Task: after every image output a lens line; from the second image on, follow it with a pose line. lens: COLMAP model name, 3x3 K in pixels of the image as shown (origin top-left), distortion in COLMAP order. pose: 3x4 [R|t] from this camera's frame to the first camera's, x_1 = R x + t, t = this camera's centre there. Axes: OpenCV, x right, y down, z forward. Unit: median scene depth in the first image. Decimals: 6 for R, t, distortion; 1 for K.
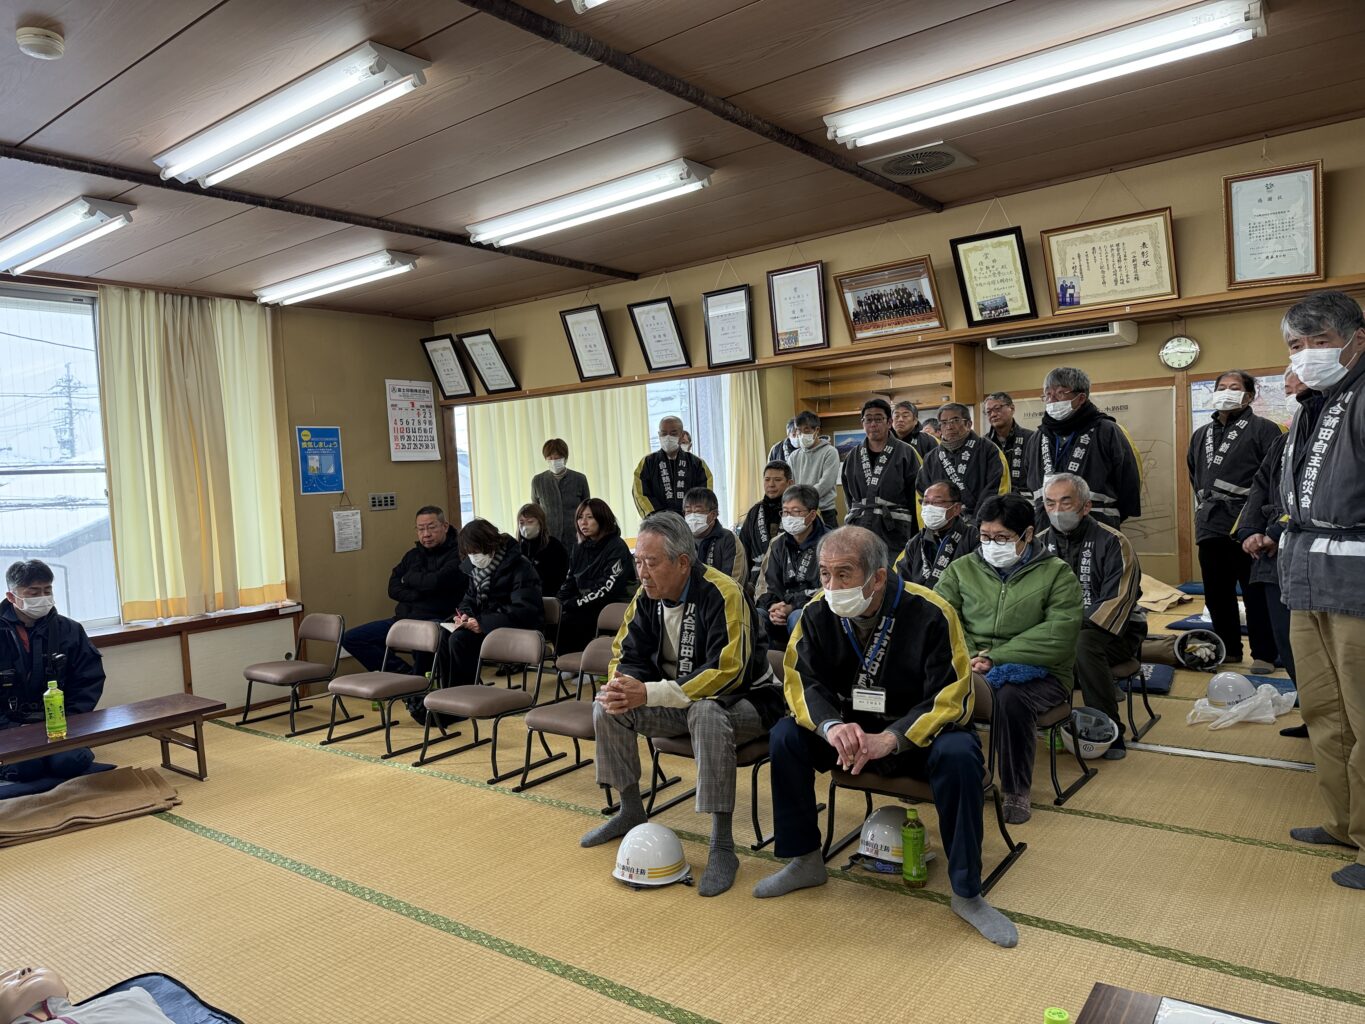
lens RADIAL K [[957.3, 0, 681.6], [0, 957.3, 515.9], [0, 0, 1]] dist [0.007897, -0.015194]
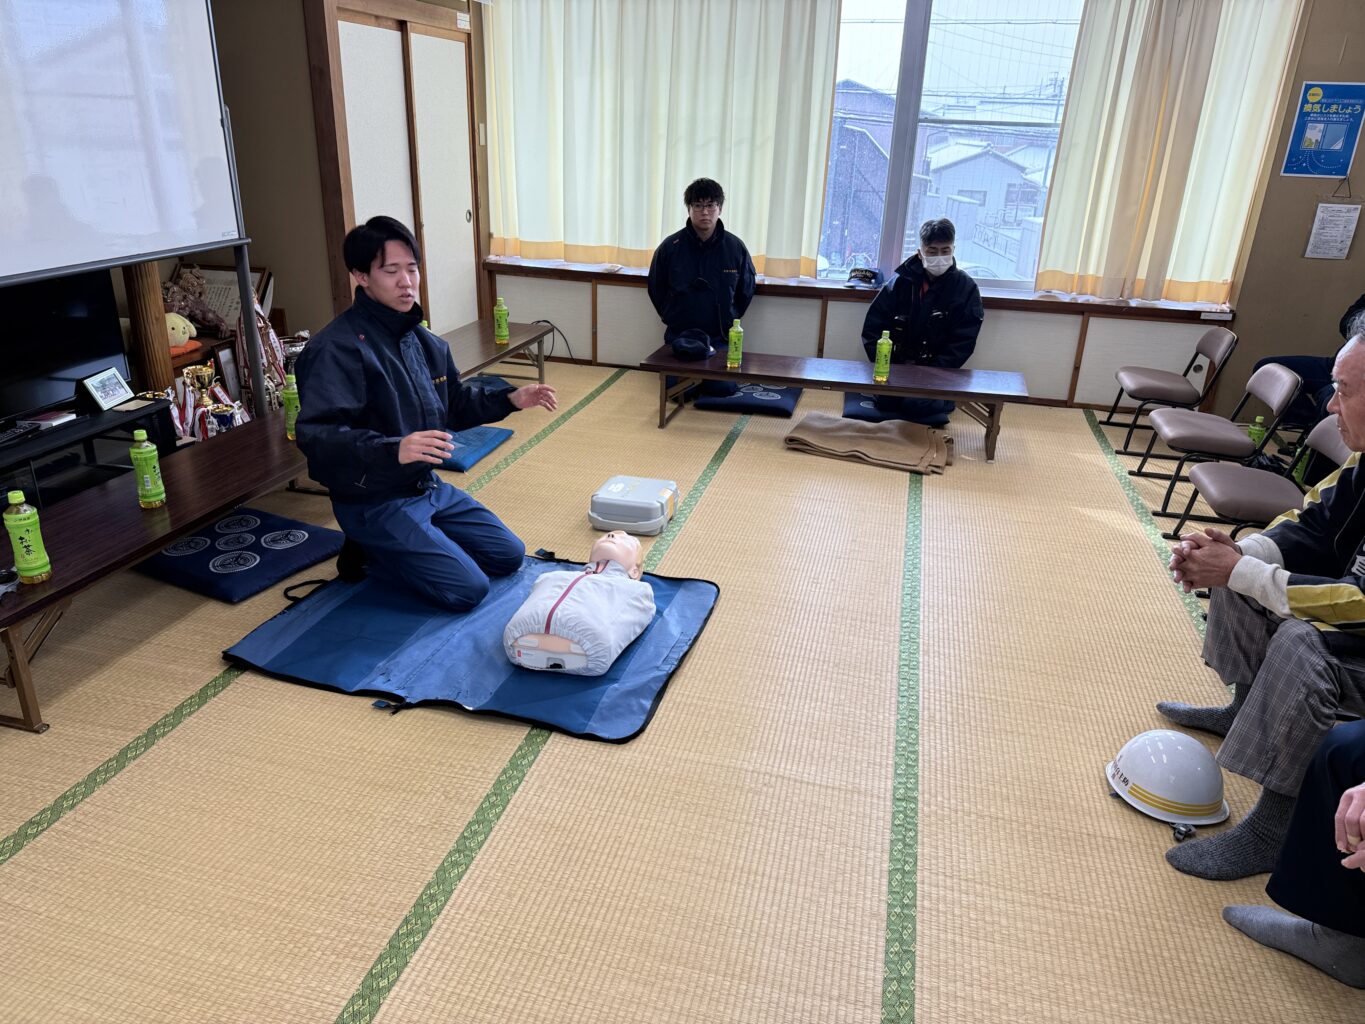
lens RADIAL K [[957.3, 0, 680.3], [0, 957.3, 520.2], [0, 0, 1]] dist [0.007897, -0.015194]
pose [[0.398090, 0.408451, -0.821396, 0.222692], [-0.087378, 0.908217, 0.409276, -0.055683], [0.913175, -0.091157, 0.397242, 0.255225]]
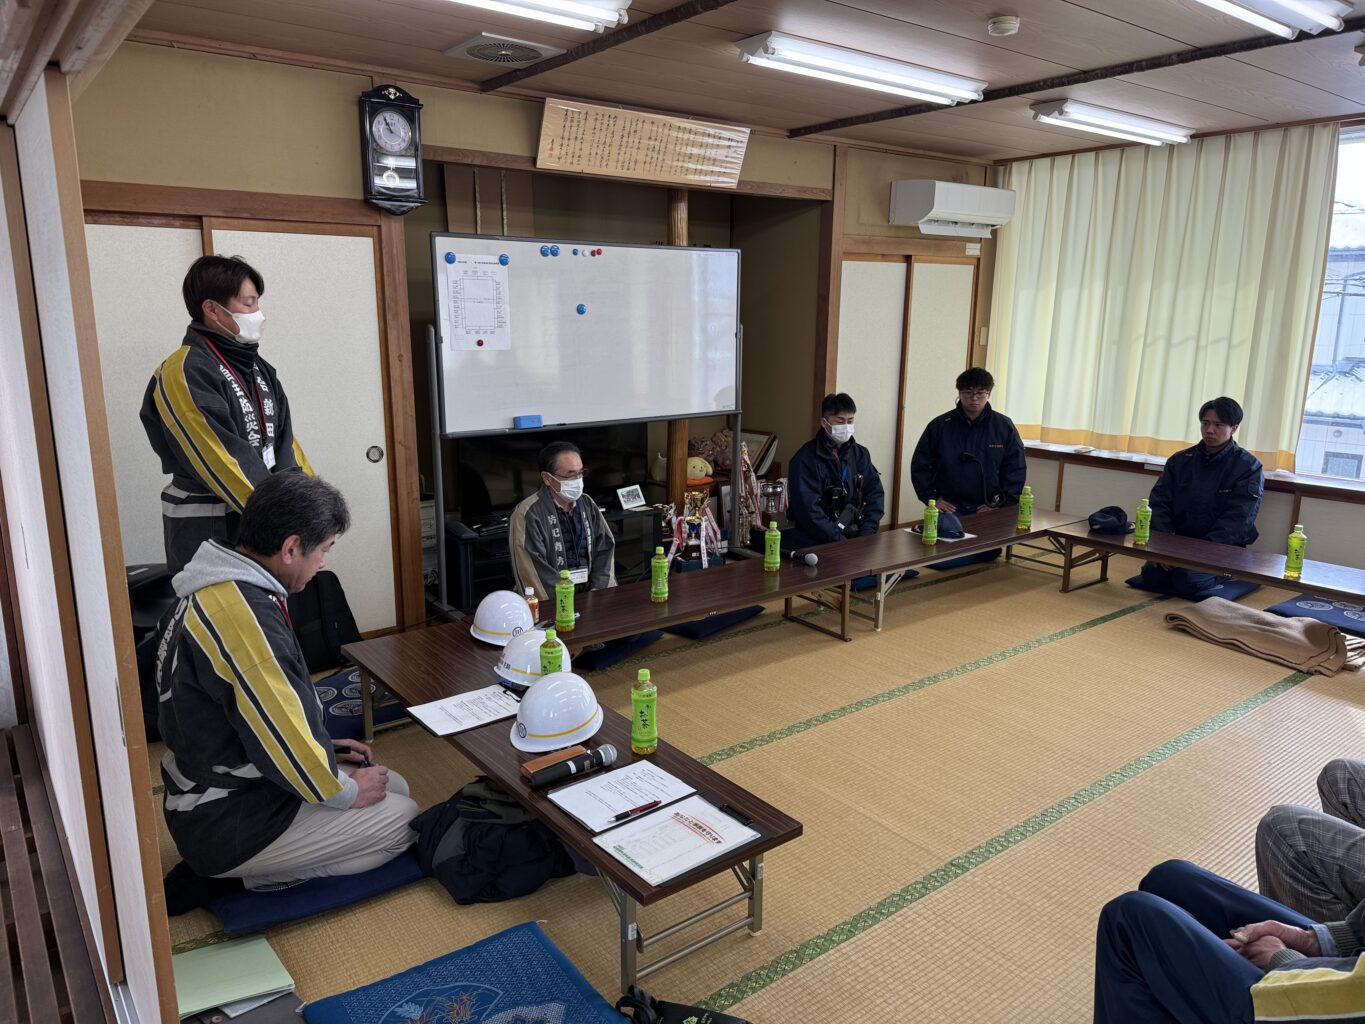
lens RADIAL K [[957.3, 0, 683.6], [0, 957.3, 509.8], [0, 0, 1]] dist [0.007897, -0.015194]
pose [[-0.263400, 0.244507, -0.933186, 0.450377], [-0.024194, 0.965368, 0.259768, -0.091264], [0.964383, 0.091000, -0.248363, 0.496669]]
